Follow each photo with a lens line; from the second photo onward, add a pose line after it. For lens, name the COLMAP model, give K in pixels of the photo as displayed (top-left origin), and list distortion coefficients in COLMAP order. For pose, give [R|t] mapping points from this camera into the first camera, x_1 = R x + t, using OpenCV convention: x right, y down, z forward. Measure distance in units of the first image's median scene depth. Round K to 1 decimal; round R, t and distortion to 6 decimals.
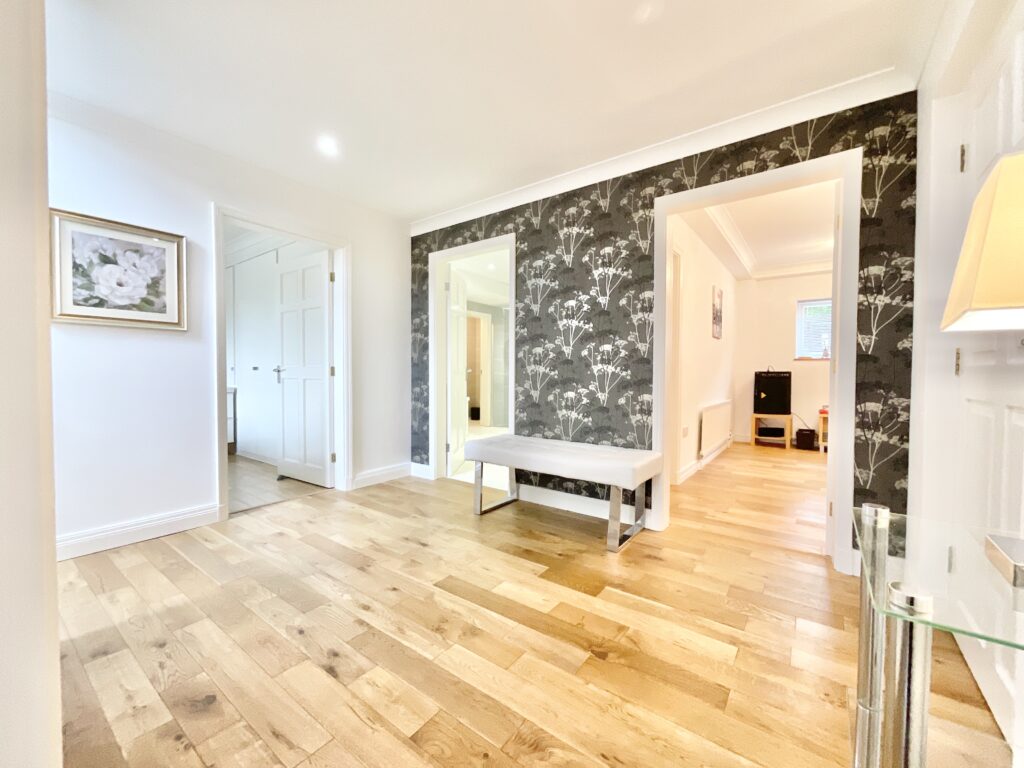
lens RADIAL K [[416.3, 0, 512.0], [0, 416.3, 384.0], [0, 0, 1]] dist [-0.003480, -0.000272]
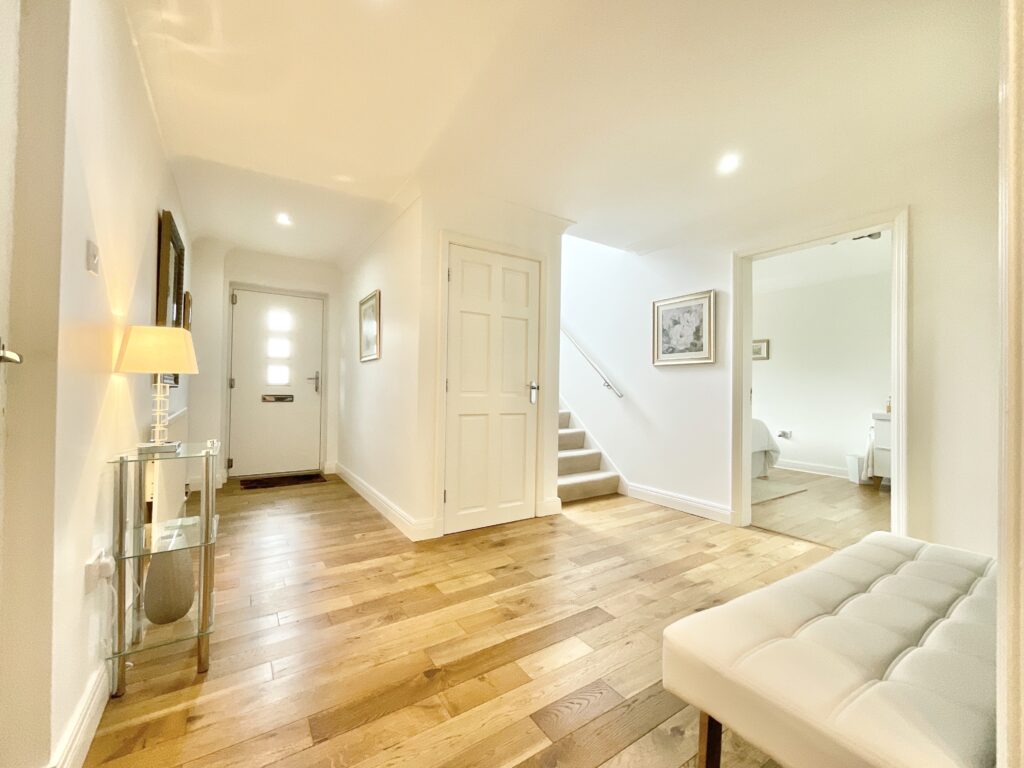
lens RADIAL K [[416.3, 0, 512.0], [0, 416.3, 384.0], [0, 0, 1]] dist [-0.003480, -0.000272]
pose [[-0.336668, -0.018304, -0.941446, 0.724857], [-0.040399, 0.999171, -0.004979, -0.034964], [0.940756, 0.036357, -0.337128, 0.978994]]
